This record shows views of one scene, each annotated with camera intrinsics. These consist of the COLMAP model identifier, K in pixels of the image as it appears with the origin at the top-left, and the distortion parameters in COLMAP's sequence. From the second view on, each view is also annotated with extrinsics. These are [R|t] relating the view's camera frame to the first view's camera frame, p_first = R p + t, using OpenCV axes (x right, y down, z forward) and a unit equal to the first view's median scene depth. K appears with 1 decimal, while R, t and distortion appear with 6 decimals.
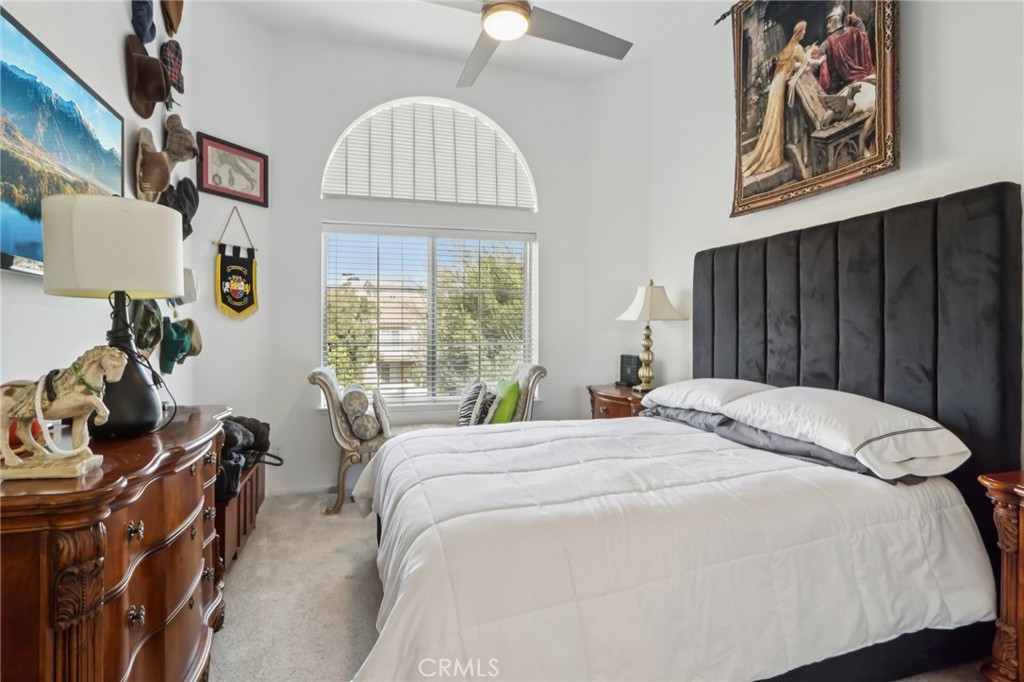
lens RADIAL K [[480.5, 0, 490.8], [0, 480.5, 334.0], [0, 0, 1]] dist [-0.014384, 0.001584]
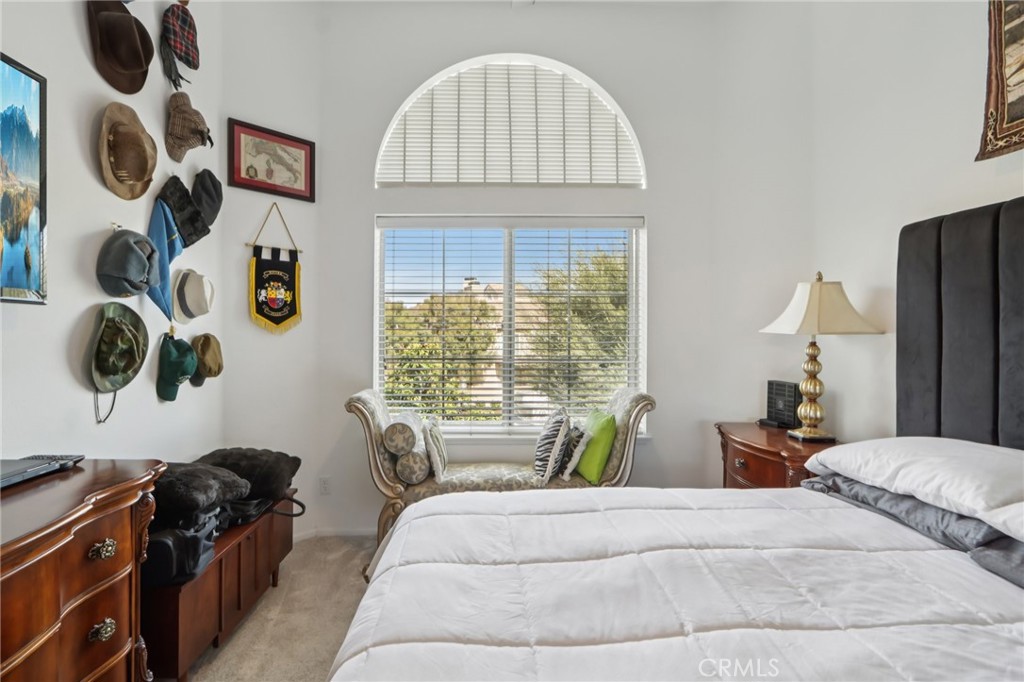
lens RADIAL K [[480.5, 0, 490.8], [0, 480.5, 334.0], [0, 0, 1]] dist [-0.014384, 0.001584]
pose [[0.967798, 0.001478, -0.251722, 0.062666], [-0.002820, 0.999984, -0.004969, -0.023939], [0.251711, 0.005519, 0.967787, 0.253797]]
